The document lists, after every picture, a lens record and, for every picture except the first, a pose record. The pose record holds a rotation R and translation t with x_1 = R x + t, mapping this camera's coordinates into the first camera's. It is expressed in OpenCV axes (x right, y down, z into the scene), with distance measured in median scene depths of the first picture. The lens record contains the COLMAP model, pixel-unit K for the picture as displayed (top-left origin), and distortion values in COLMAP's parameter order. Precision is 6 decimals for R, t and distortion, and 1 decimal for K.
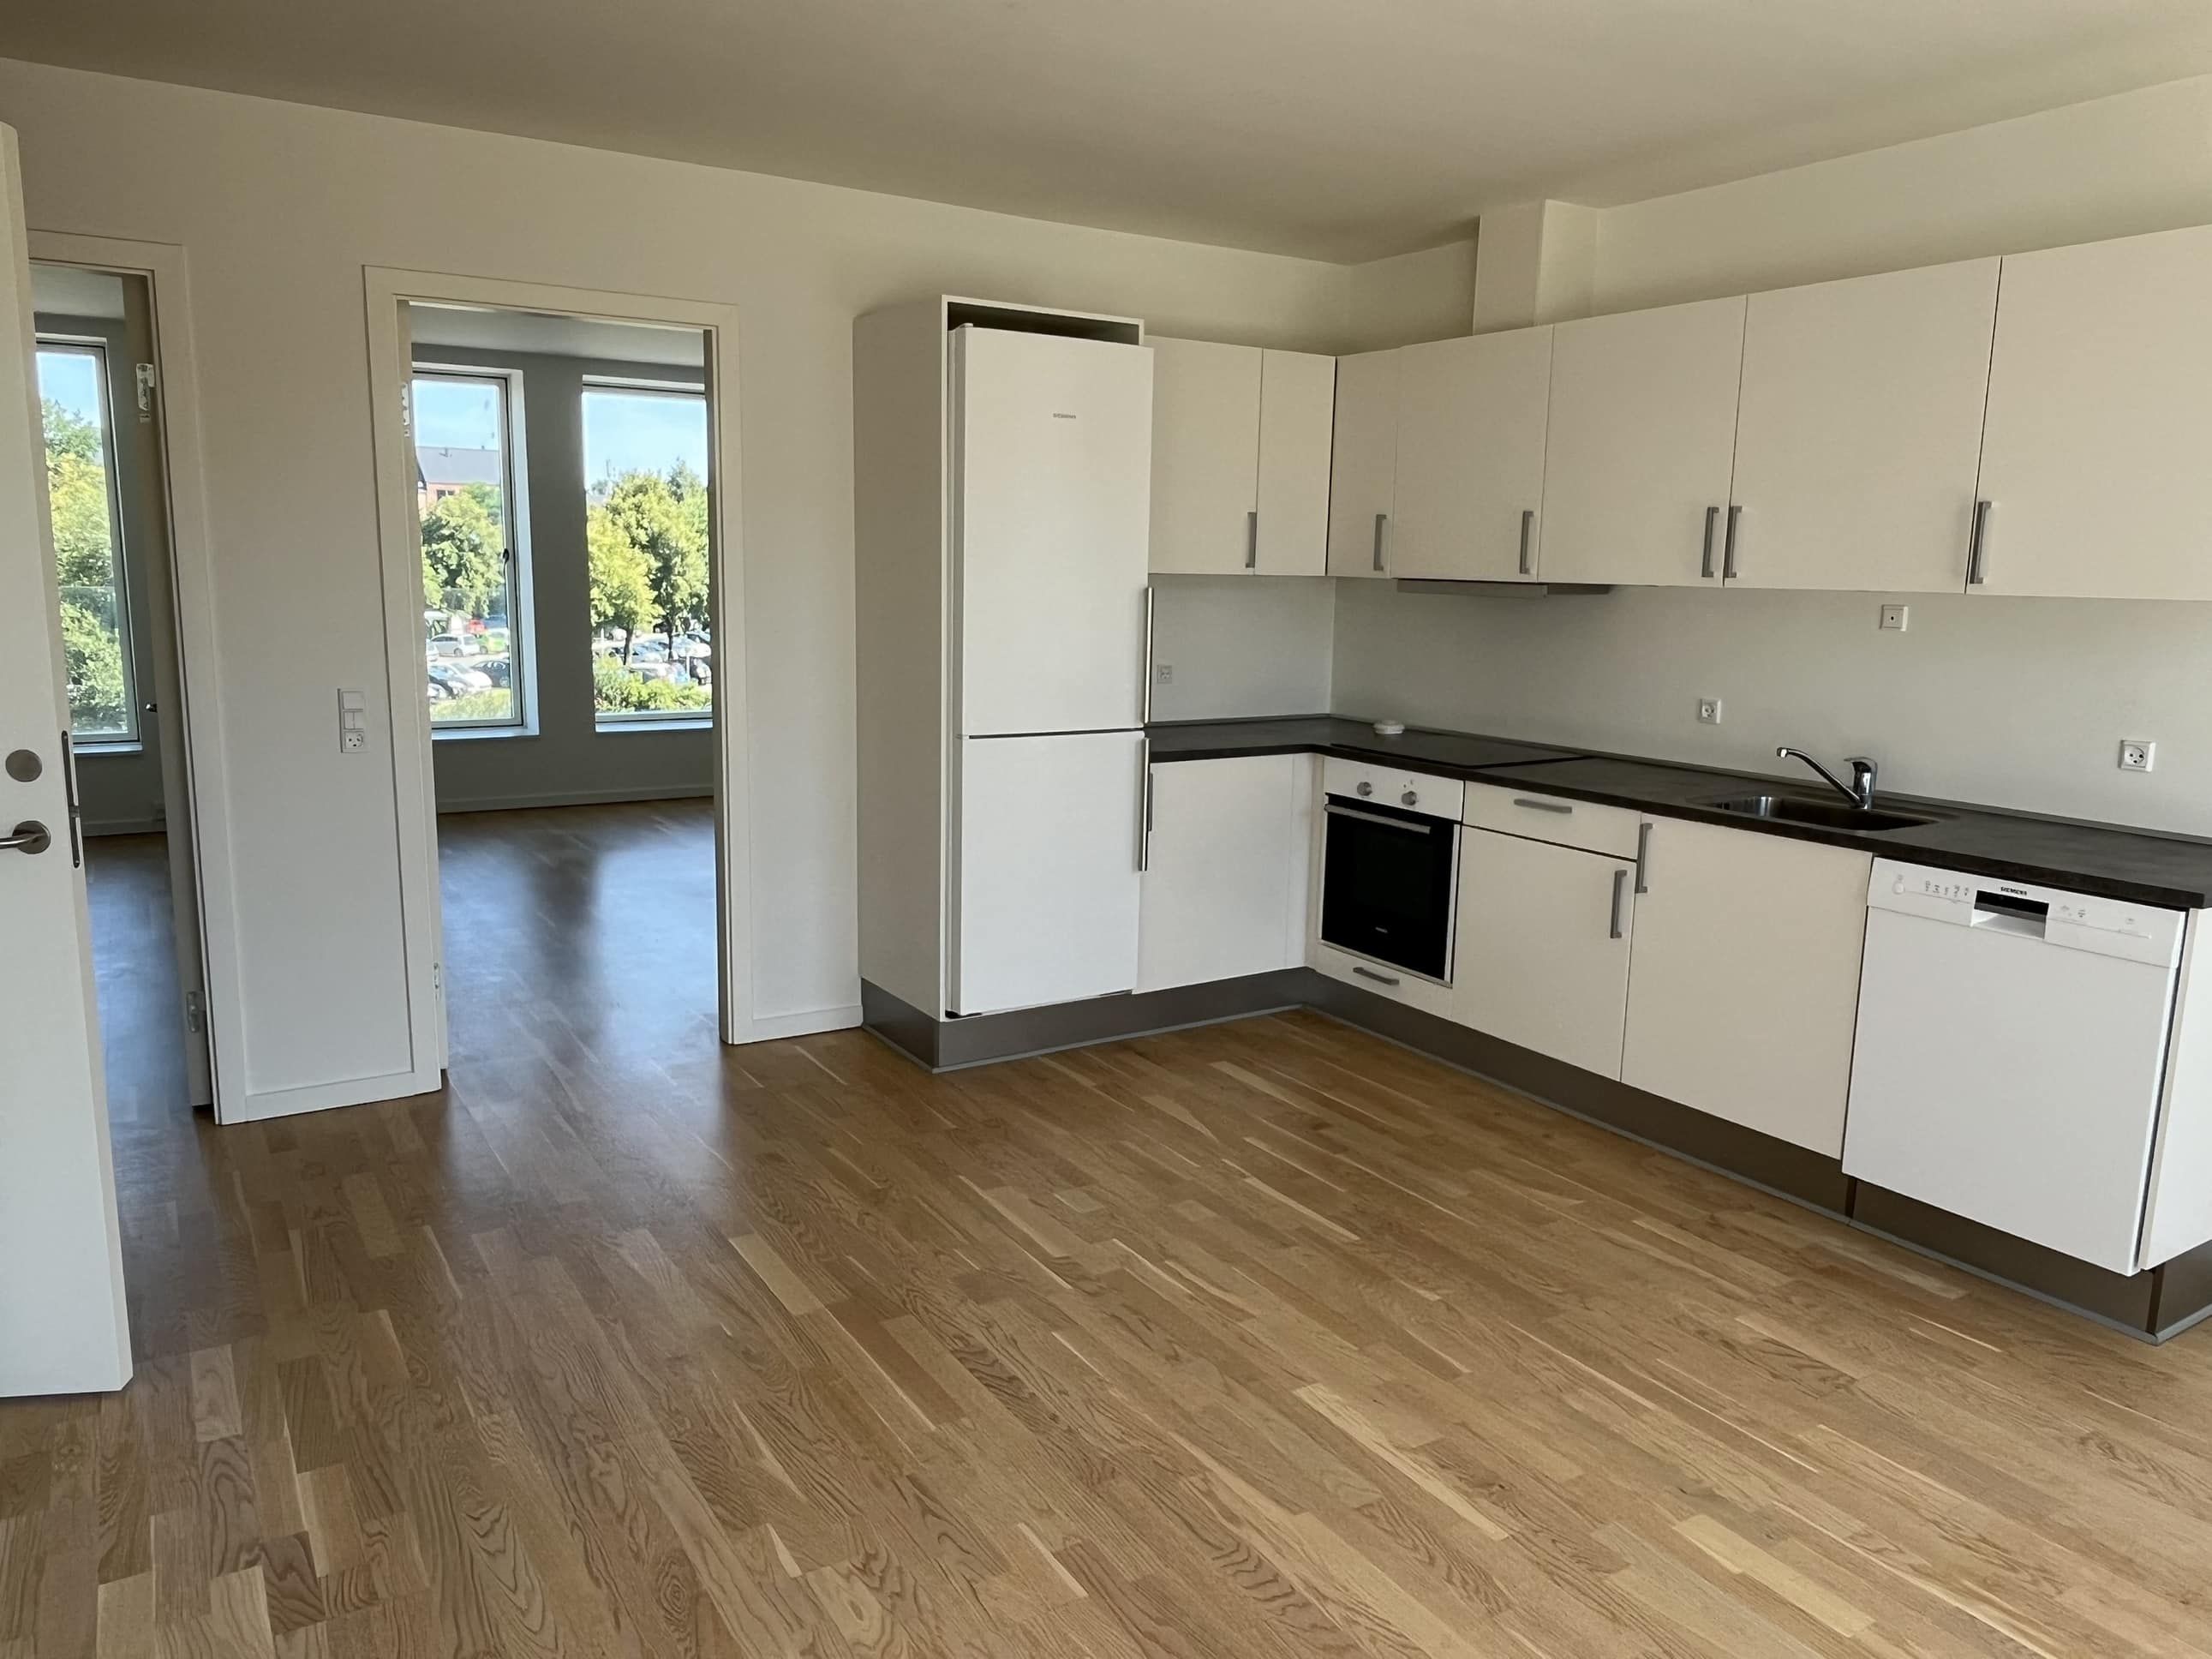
lens RADIAL K [[1532.0, 0, 1106.0], [0, 1532.0, 829.5], [0, 0, 1]] dist [-0.002490, -0.001708]
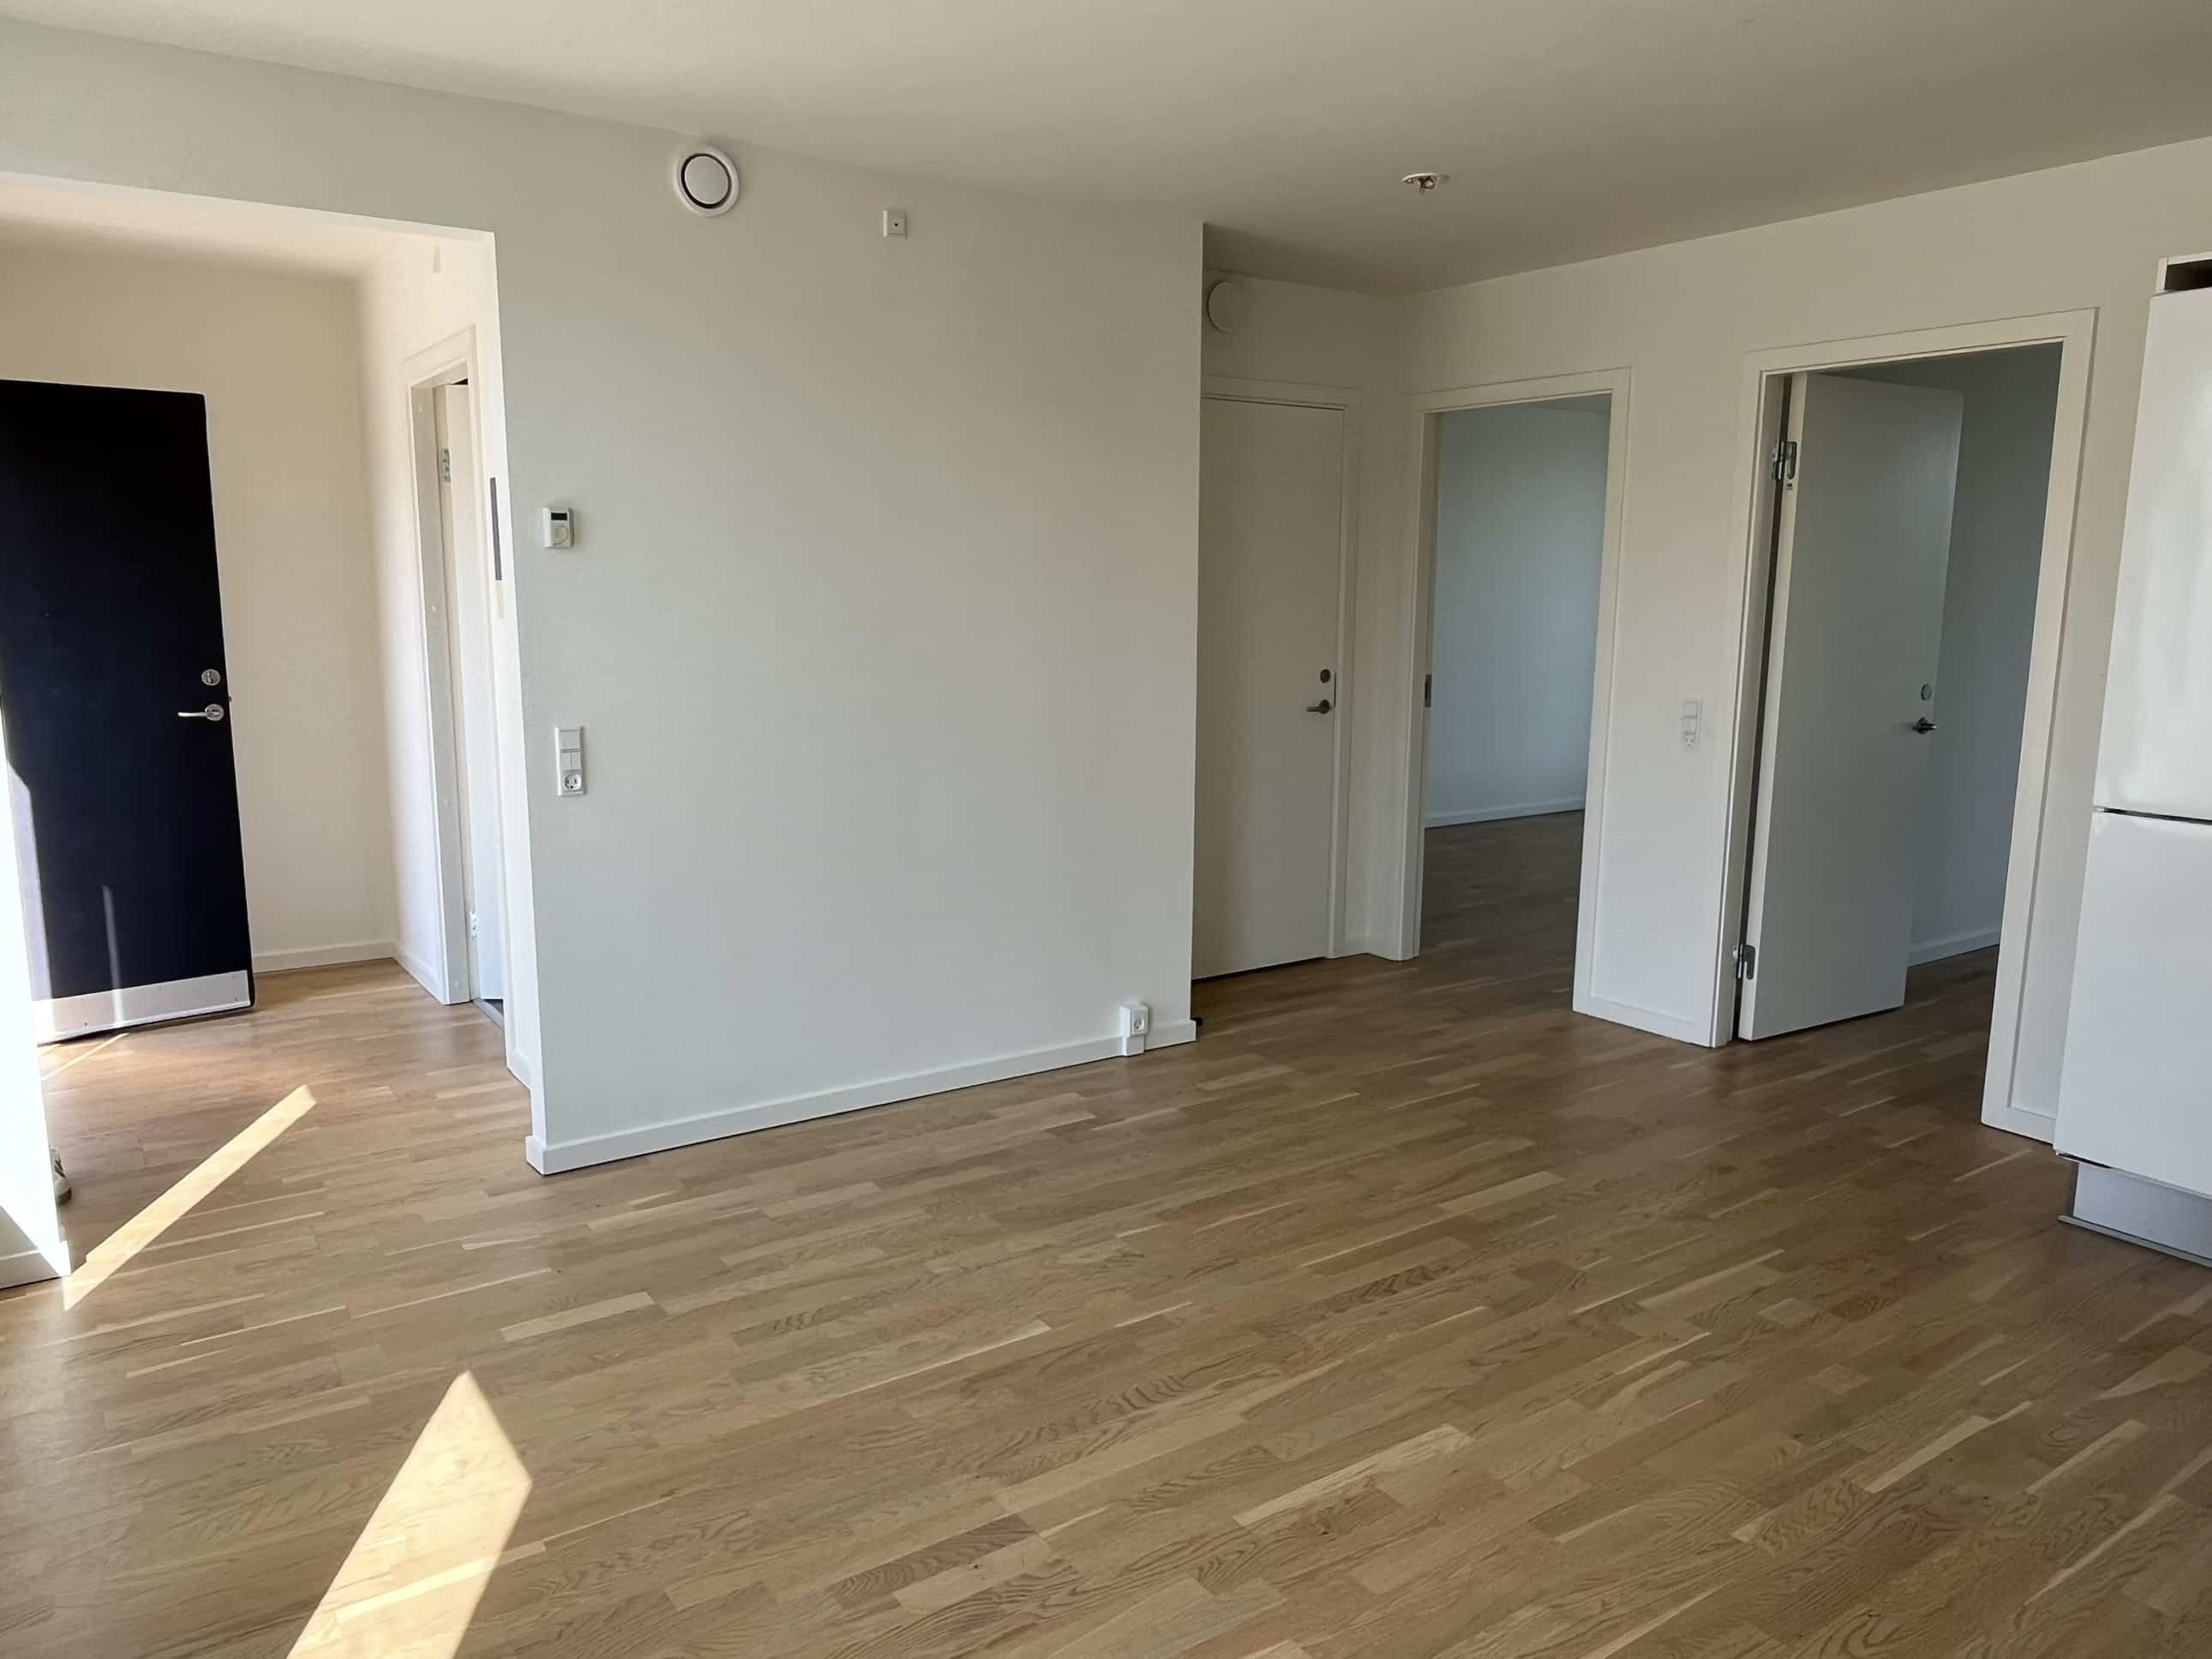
lens RADIAL K [[1570.9, 0, 1102.7], [0, 1570.9, 862.2], [0, 0, 1]] dist [0.000642, 0.001467]
pose [[0.031863, 0.154491, -0.987480, 0.772521], [-0.174987, 0.973585, 0.146671, -0.068214], [0.984055, 0.168123, 0.058055, 0.485252]]
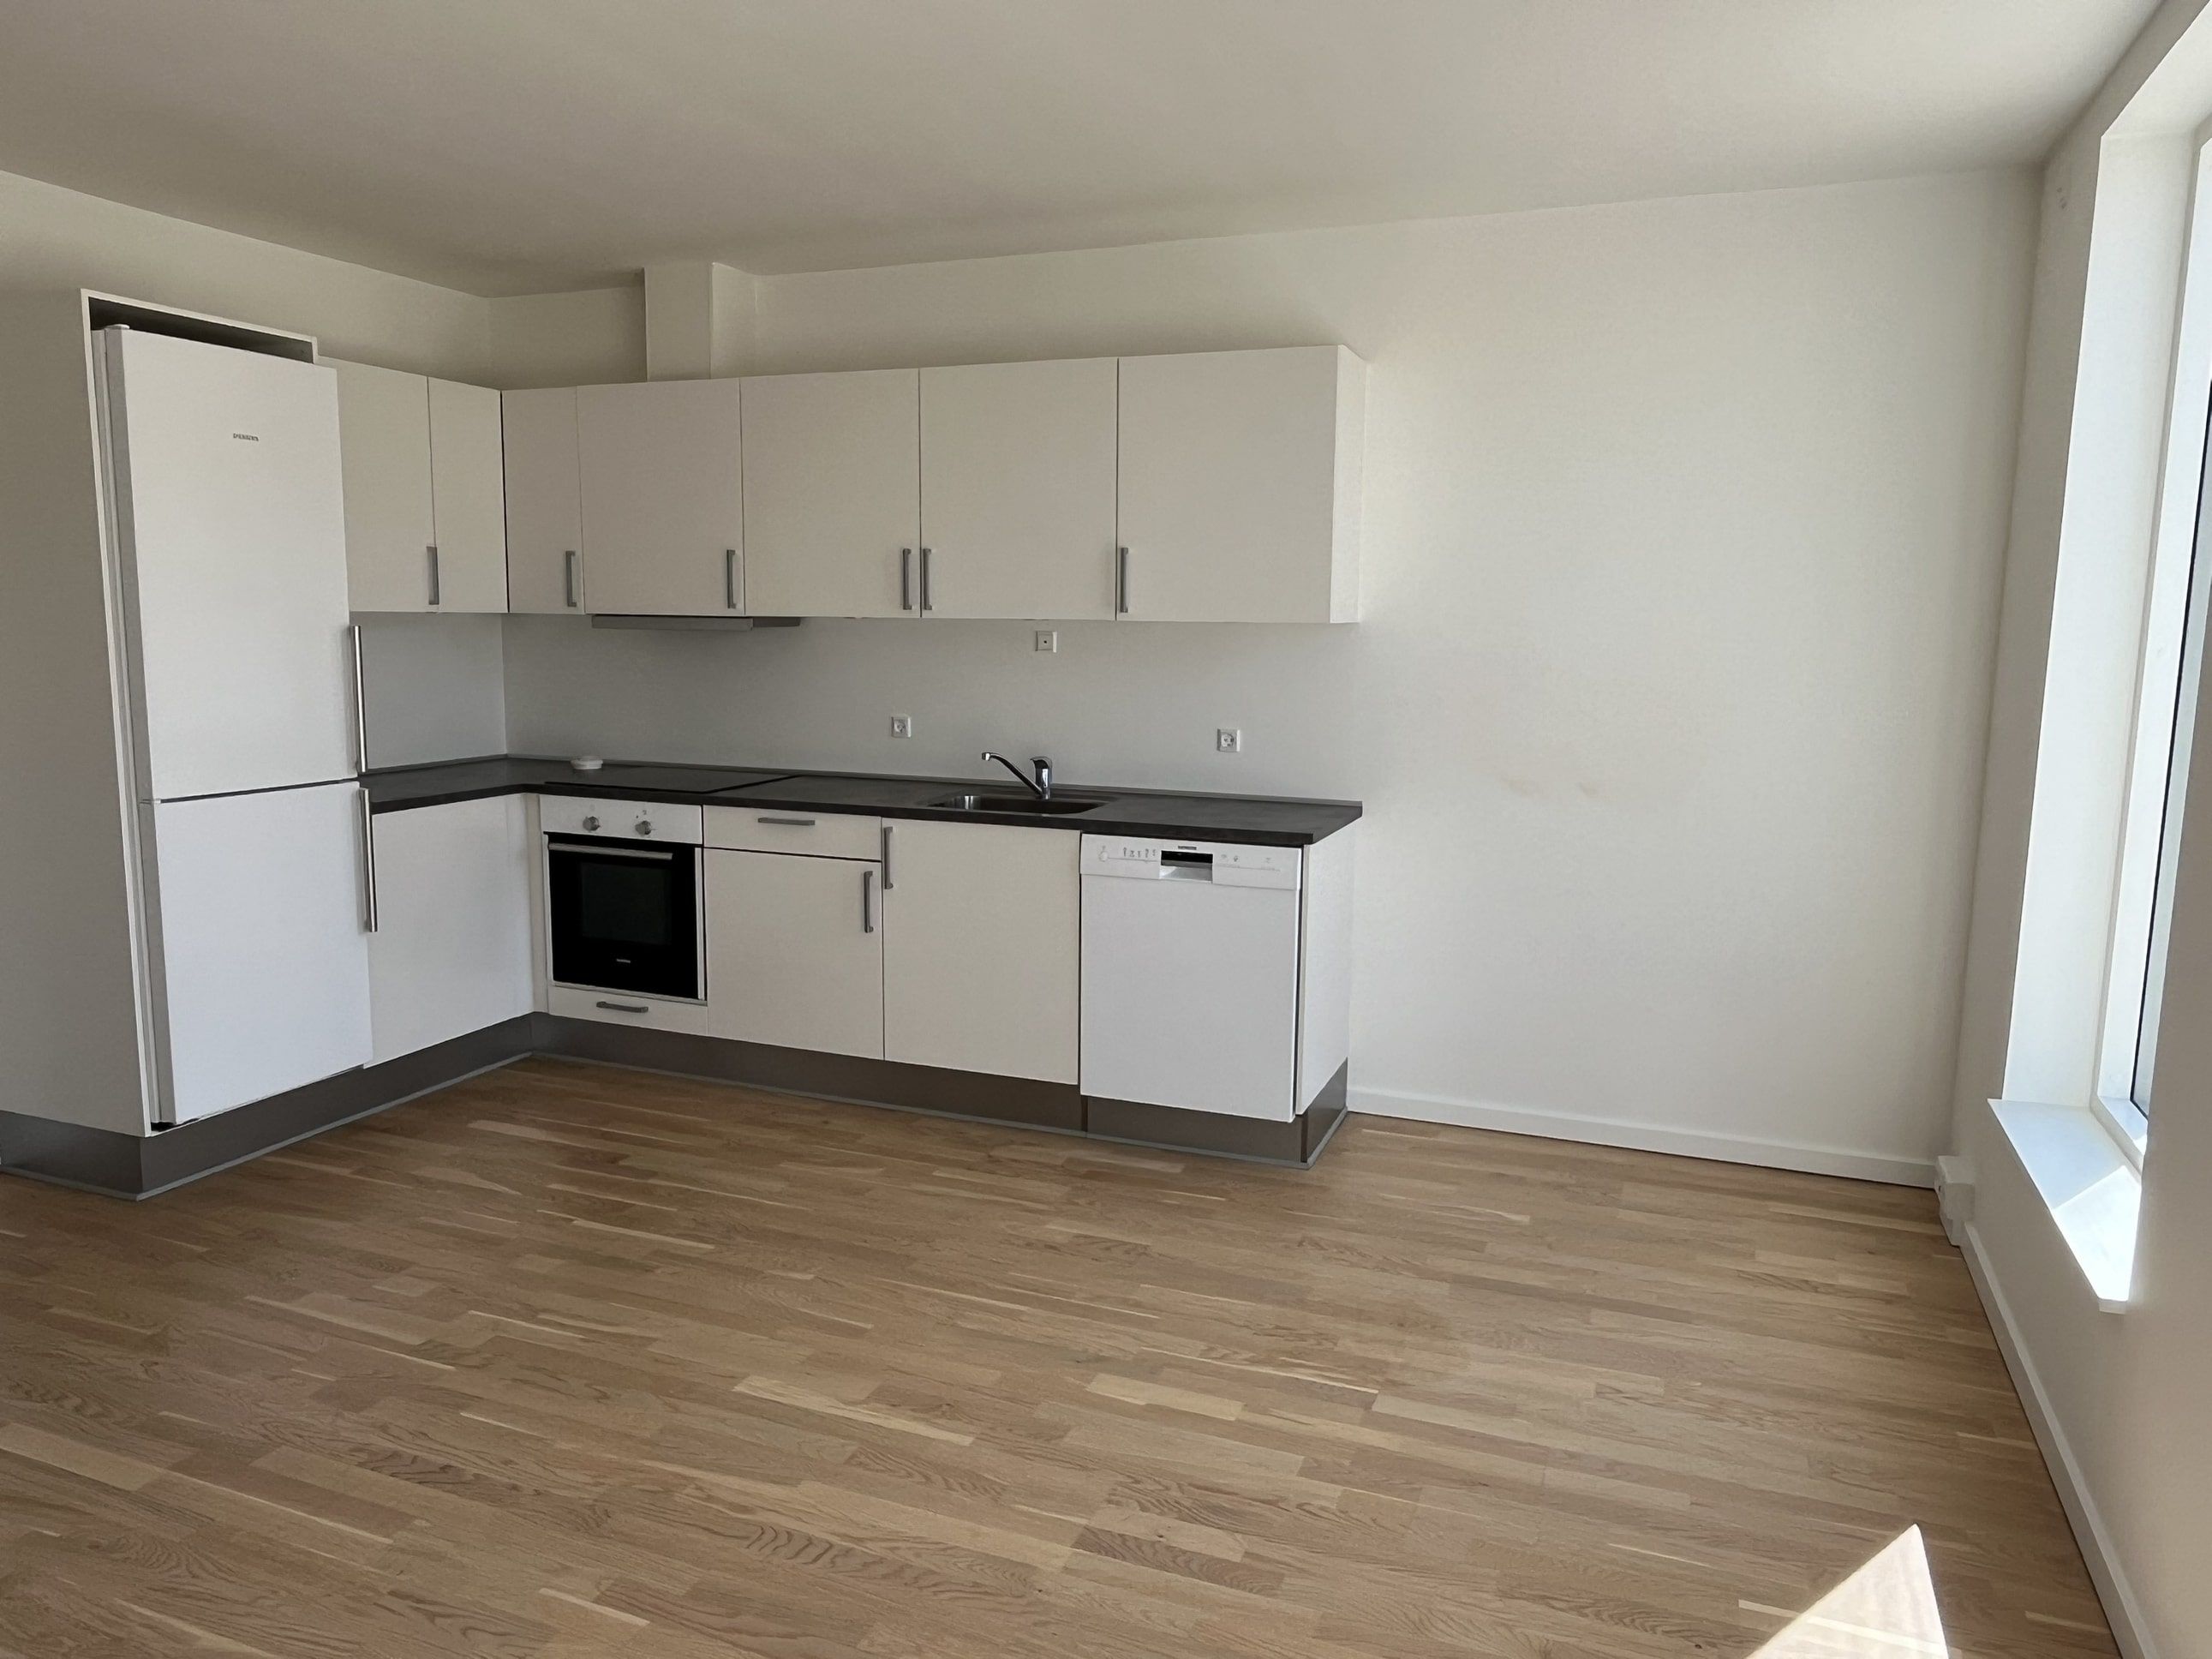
lens RADIAL K [[1520.5, 0, 1106.0], [0, 1520.5, 829.5], [0, 0, 1]] dist [-0.007107, -0.004581]
pose [[0.805563, -0.091636, 0.585382, -0.177420], [0.105736, 0.994342, 0.010148, 0.003689], [-0.583000, 0.053721, 0.810694, -0.003244]]
